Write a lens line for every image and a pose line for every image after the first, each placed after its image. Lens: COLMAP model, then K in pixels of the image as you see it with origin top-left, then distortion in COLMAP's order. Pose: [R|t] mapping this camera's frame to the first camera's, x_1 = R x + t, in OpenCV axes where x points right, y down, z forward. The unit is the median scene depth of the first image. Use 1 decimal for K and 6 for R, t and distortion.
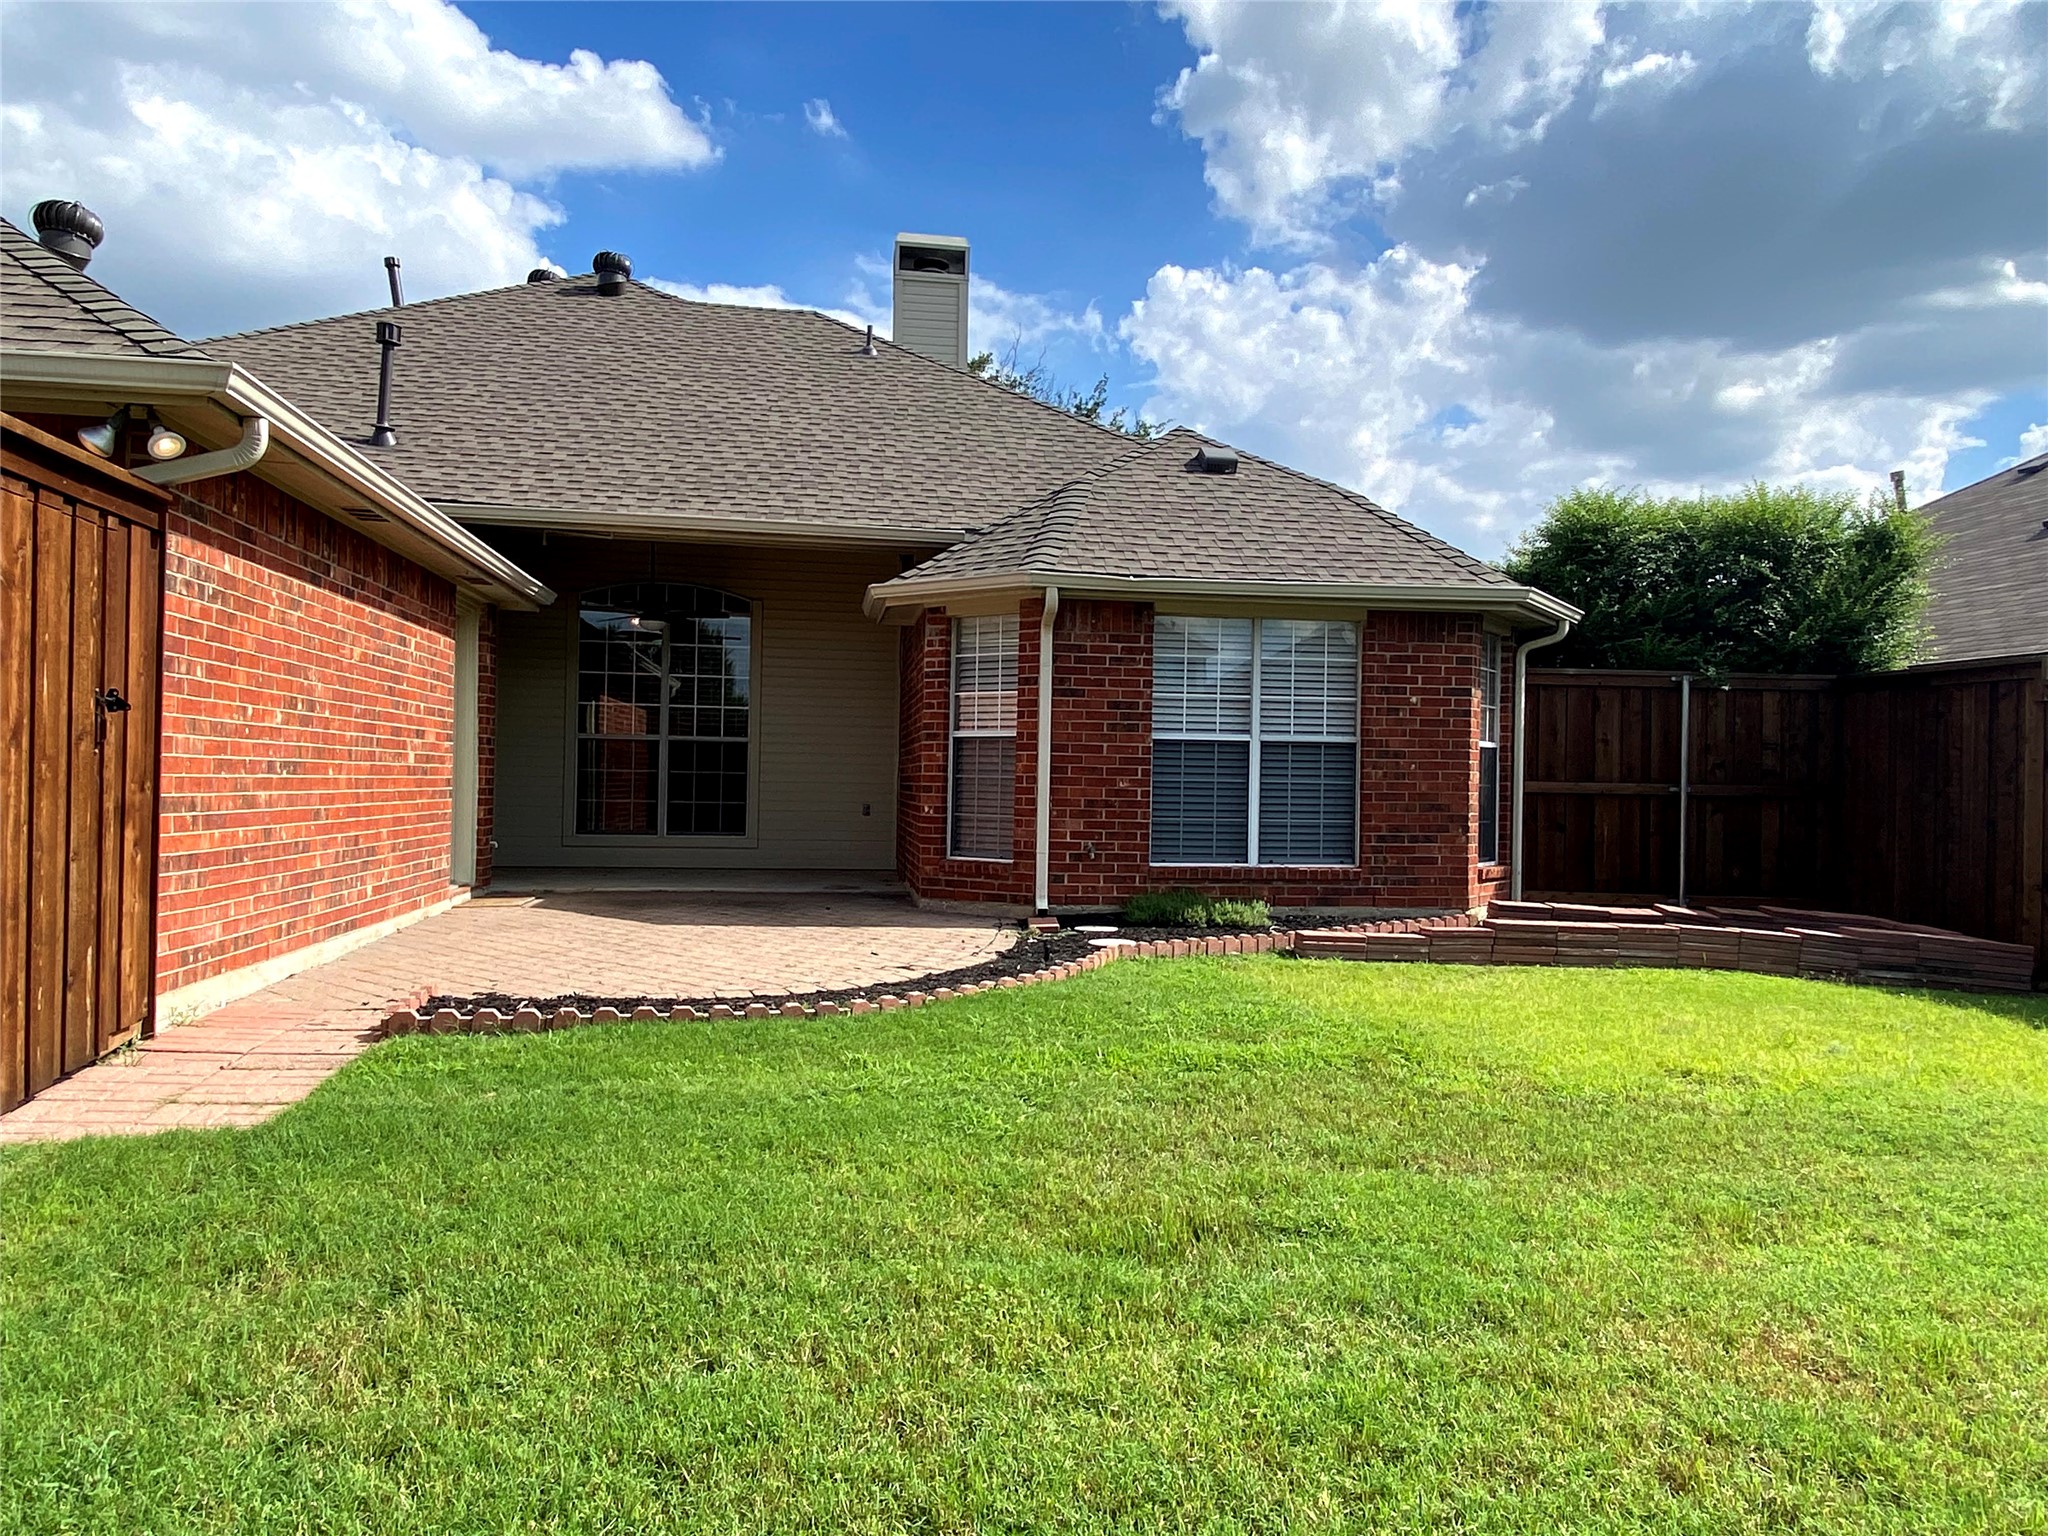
lens RADIAL K [[1355.0, 0, 1018.3], [0, 1355.0, 769.1], [0, 0, 1]] dist [0.102804, -0.138133]
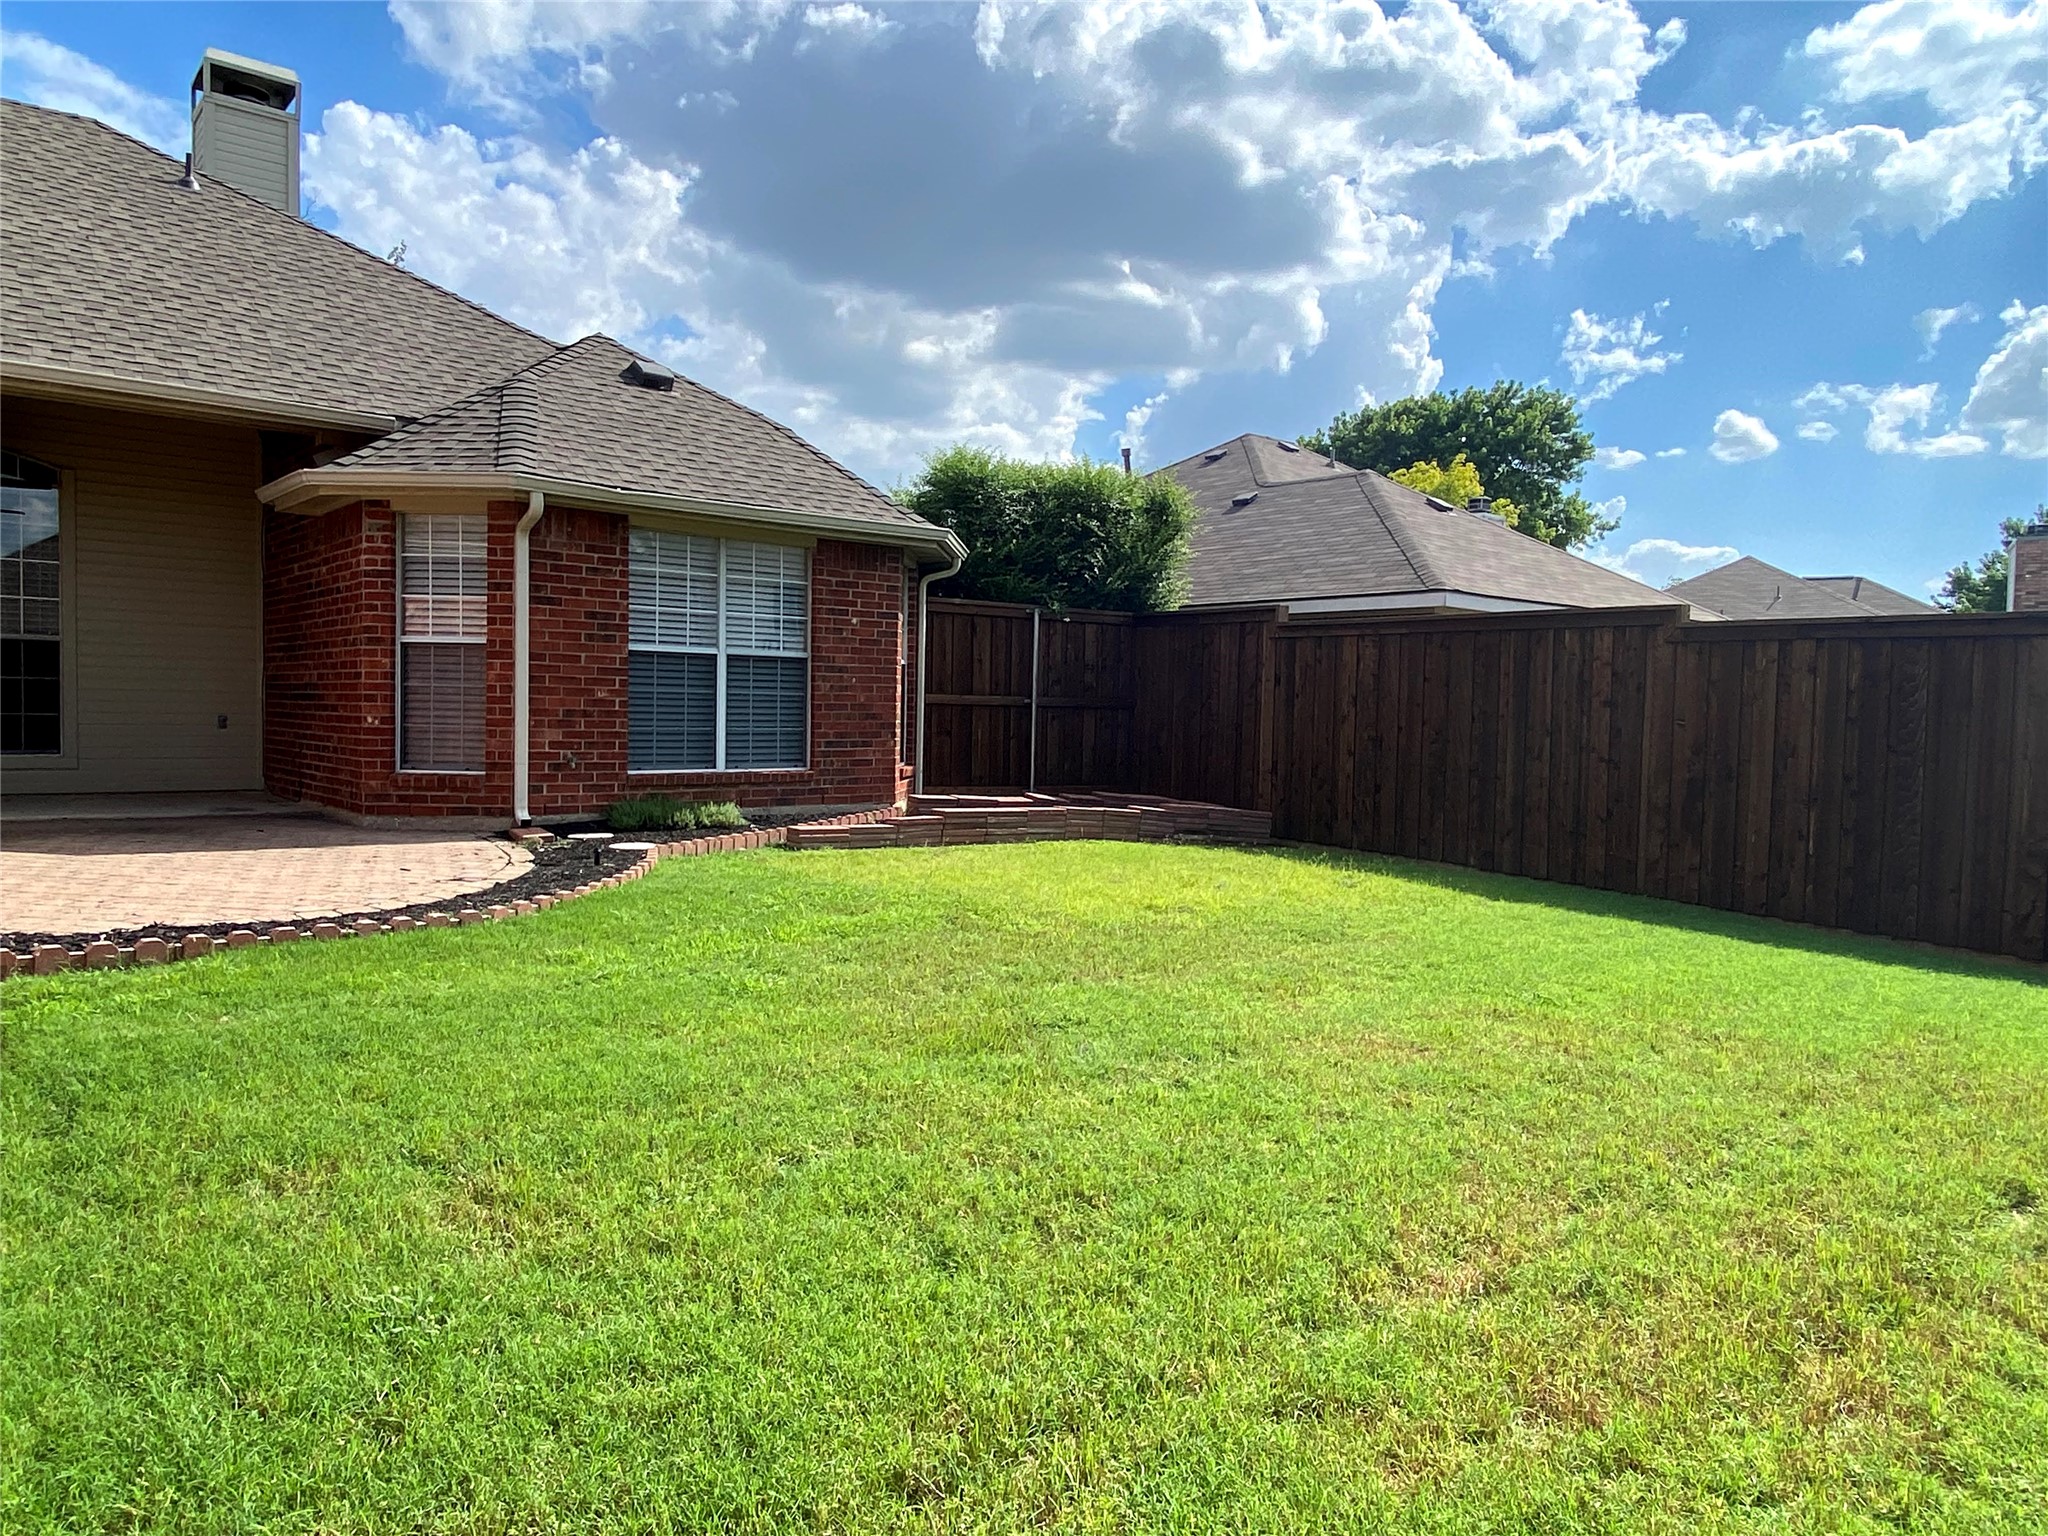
lens RADIAL K [[1359.2, 0, 1024.0], [0, 1359.2, 768.0], [0, 0, 1]] dist [0.096870, -0.115939]
pose [[0.848056, -0.024113, 0.529358, -0.188587], [-0.009101, 0.998154, 0.060047, 0.001818], [-0.529829, -0.055741, 0.846271, -0.036132]]
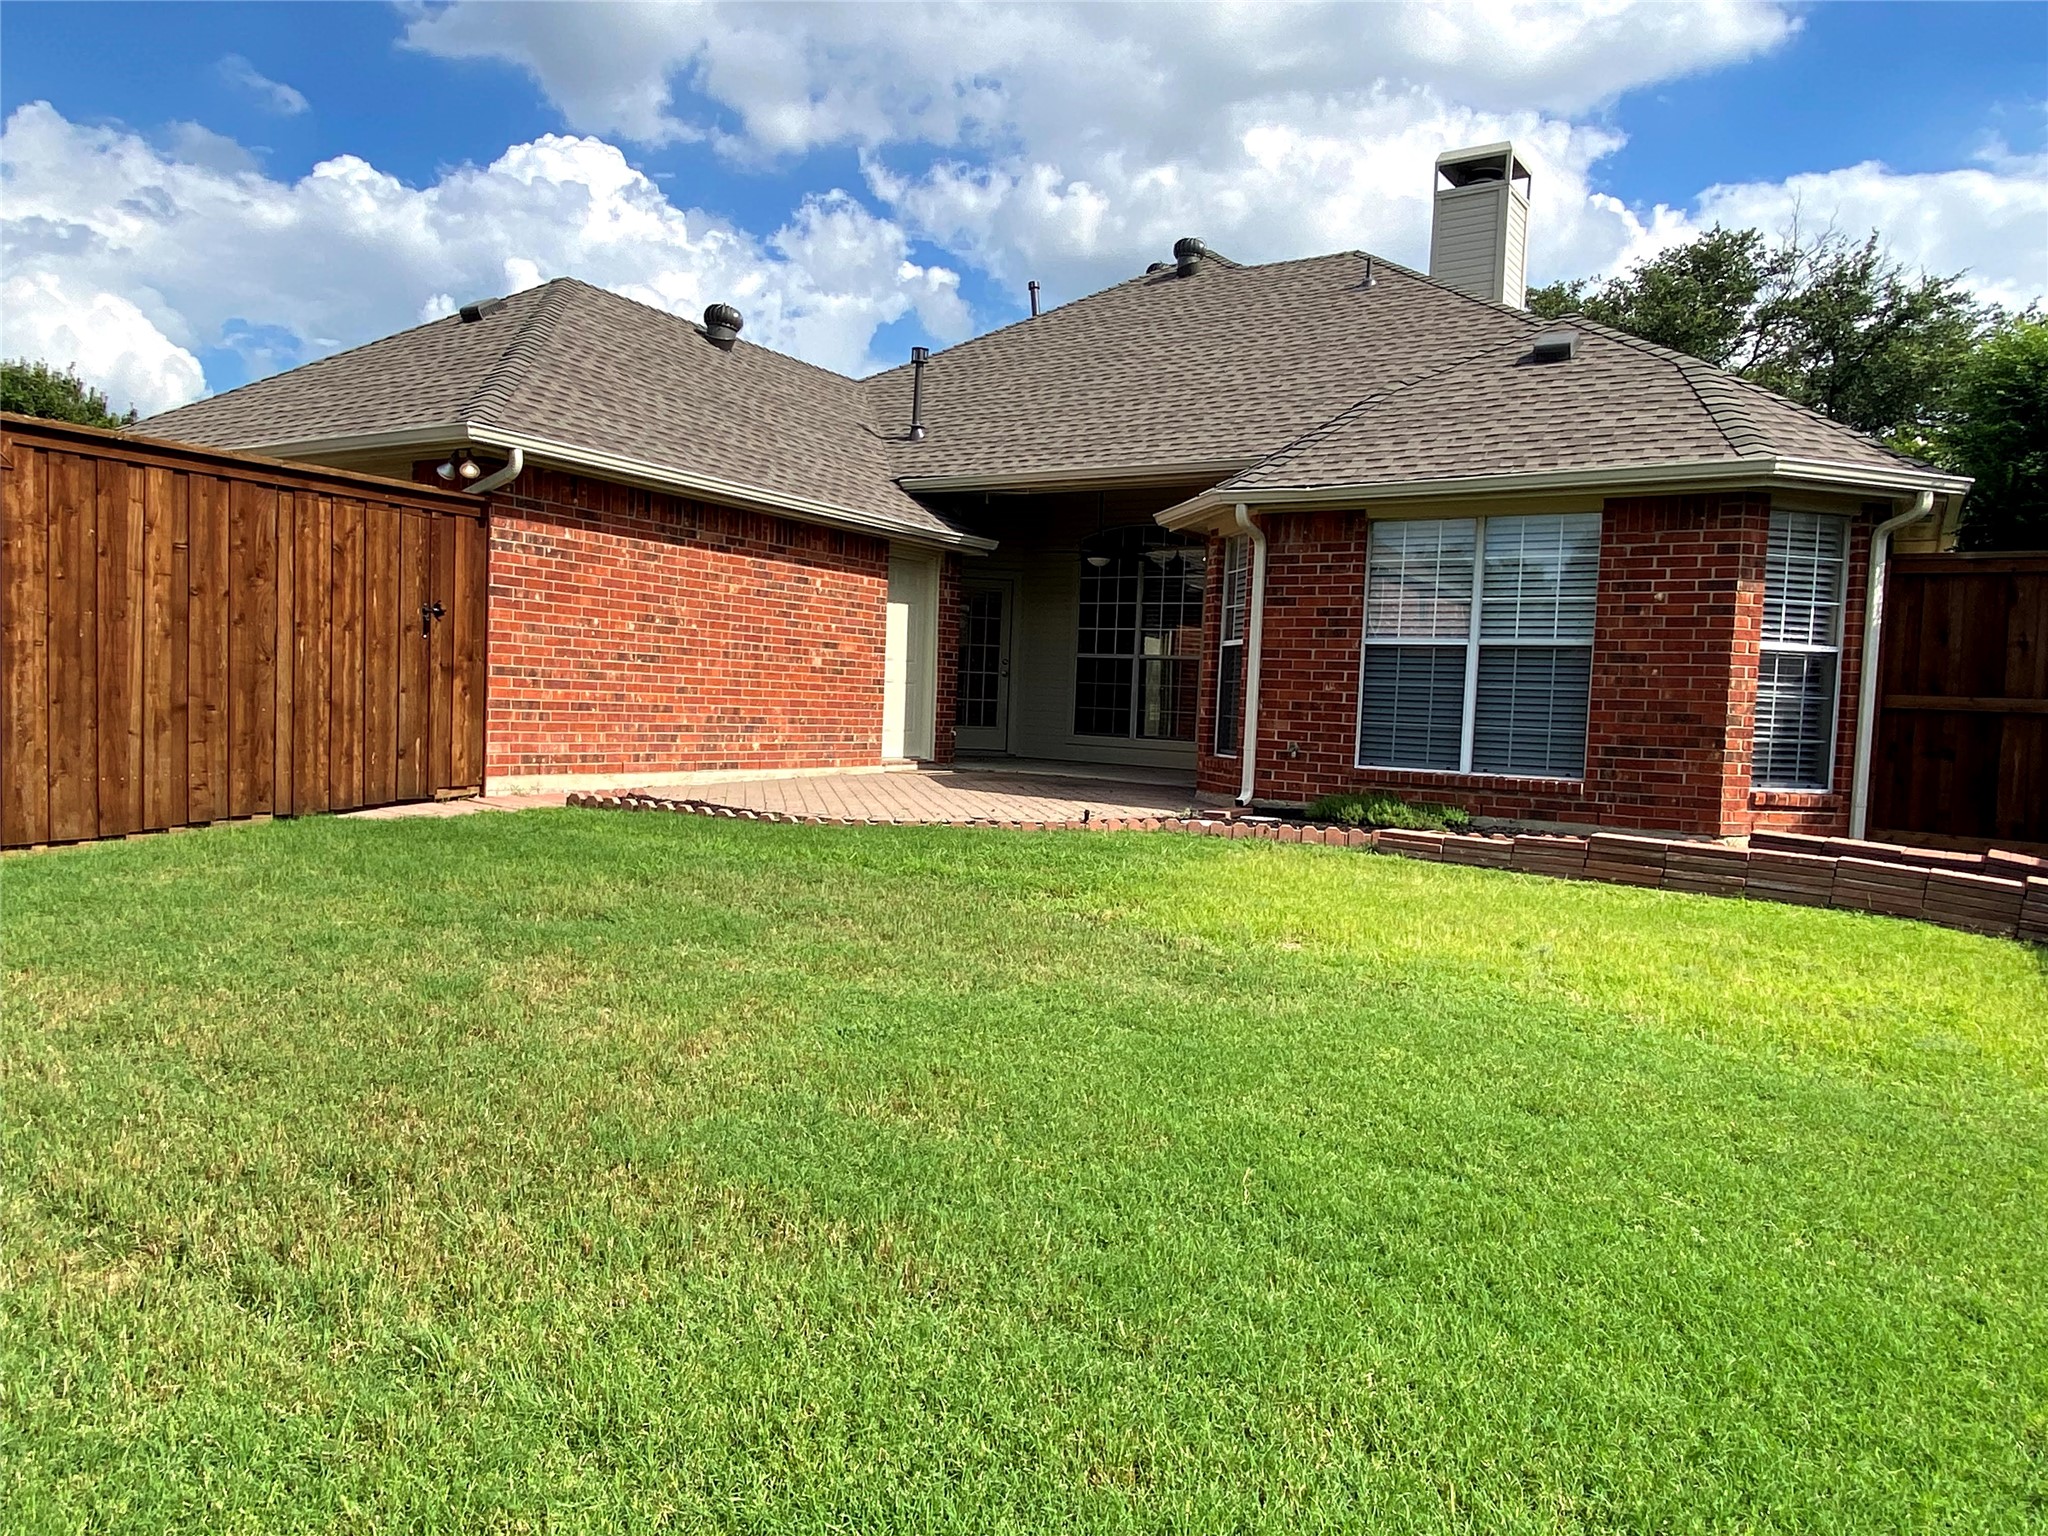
lens RADIAL K [[1355.0, 0, 1018.3], [0, 1355.0, 769.1], [0, 0, 1]] dist [0.102804, -0.138133]
pose [[0.751014, 0.047016, -0.658611, 0.561625], [-0.023243, 0.998726, 0.044791, 0.030537], [0.659877, -0.018331, 0.751150, 0.050991]]
